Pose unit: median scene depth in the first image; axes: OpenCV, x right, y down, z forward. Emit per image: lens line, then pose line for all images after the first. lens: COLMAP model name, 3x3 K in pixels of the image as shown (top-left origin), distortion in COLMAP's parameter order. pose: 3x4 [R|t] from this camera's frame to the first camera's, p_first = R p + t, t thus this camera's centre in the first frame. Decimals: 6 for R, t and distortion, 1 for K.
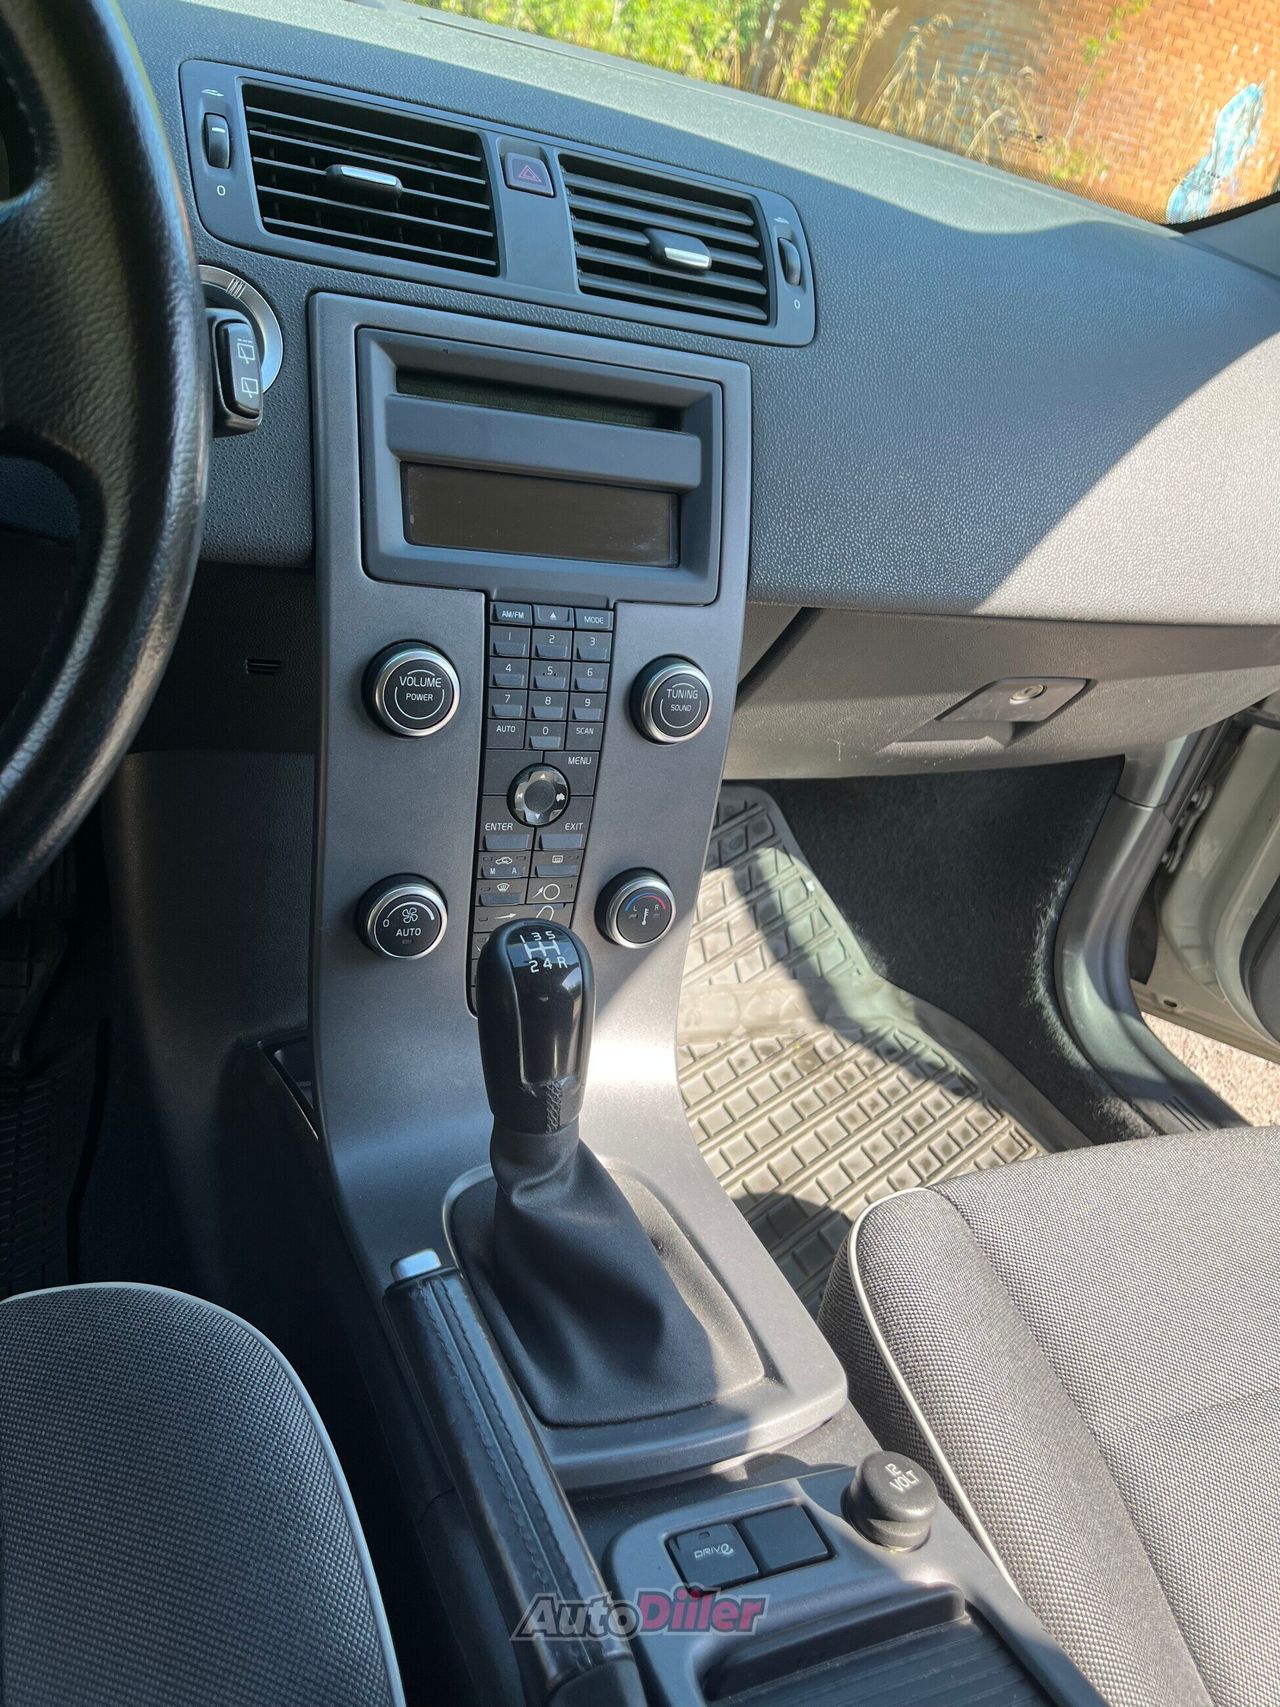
lens RADIAL K [[1291.9, 0, 638.6], [0, 1291.9, 903.1], [0, 0, 1]] dist [0.078140, -0.114383]
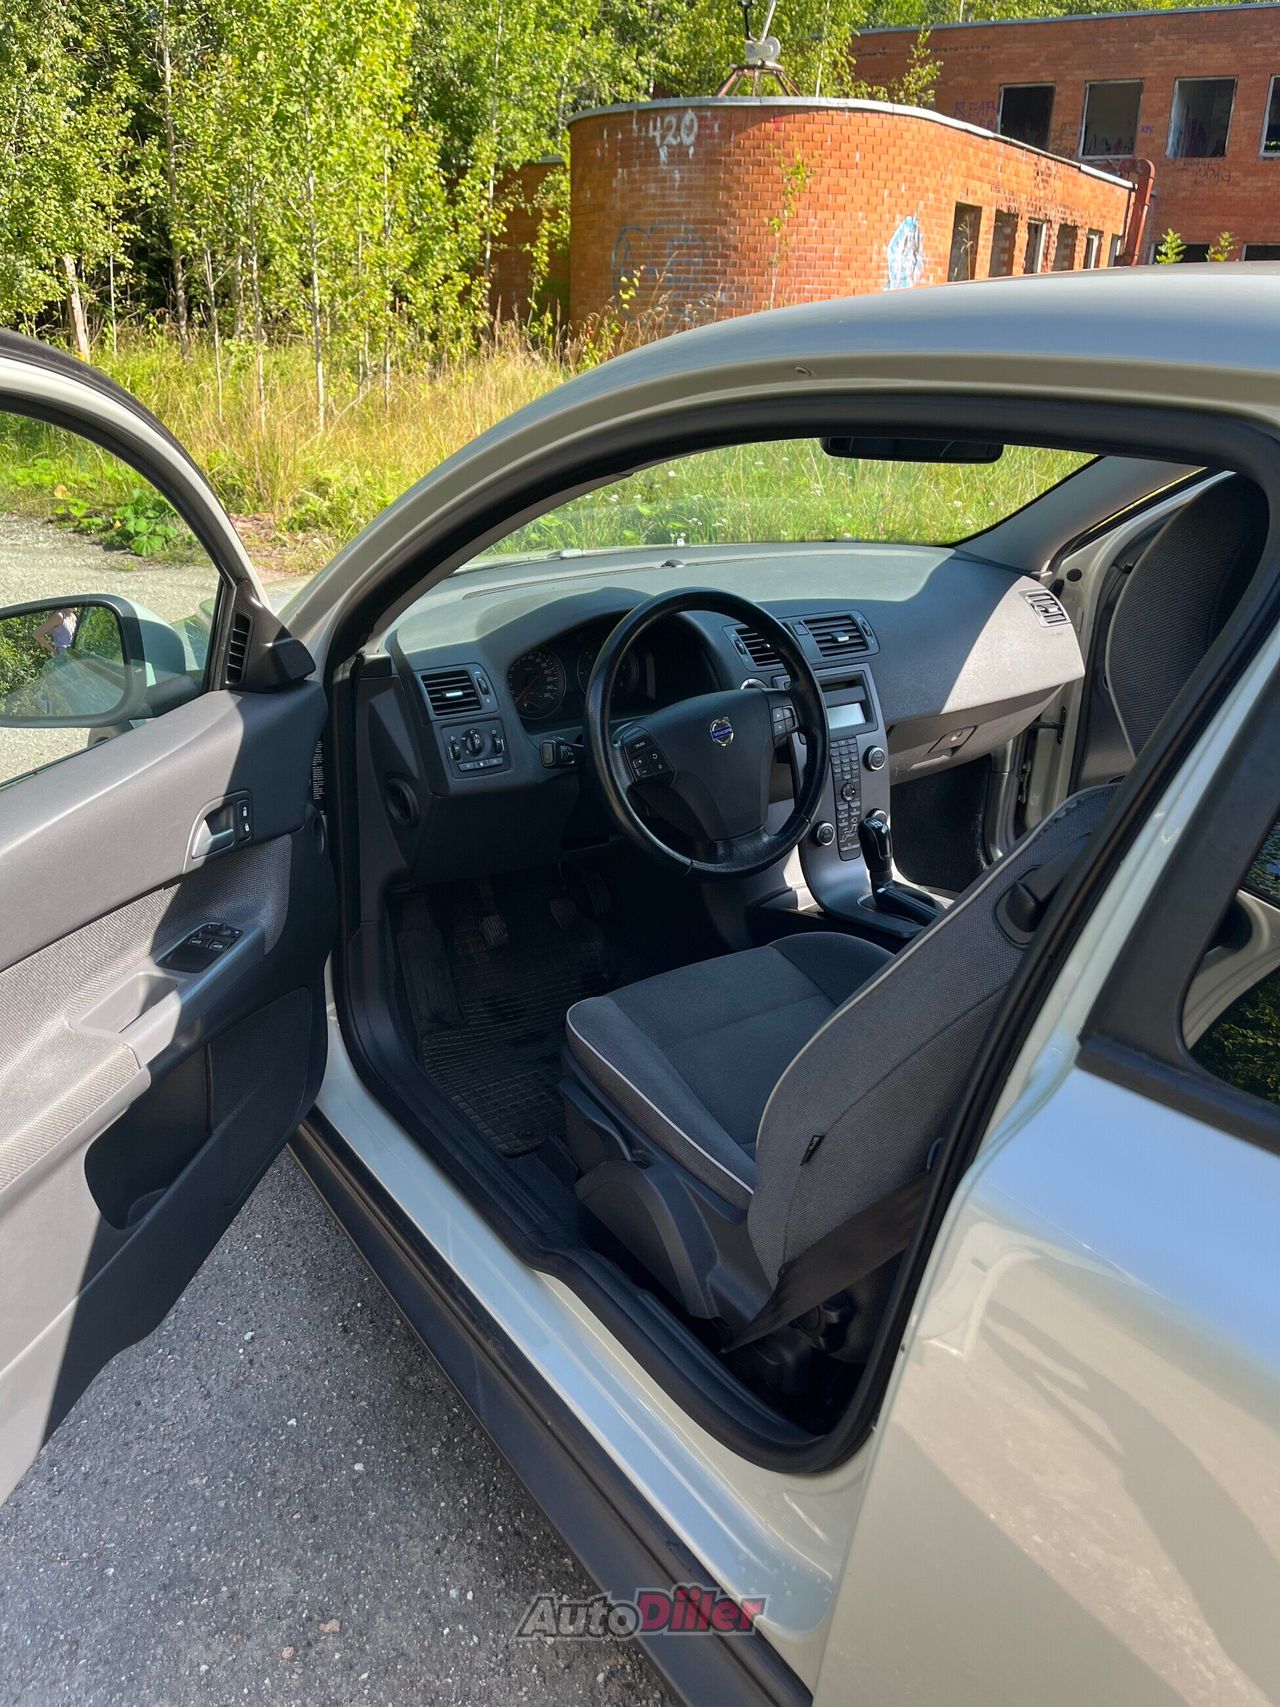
lens RADIAL K [[1291.9, 0, 638.6], [0, 1291.9, 903.1], [0, 0, 1]] dist [0.078140, -0.114383]
pose [[0.963298, -0.248075, 0.102549, -0.475957], [0.257359, 0.962107, -0.090089, 0.168914], [-0.076314, 0.113174, 0.990640, -1.083572]]
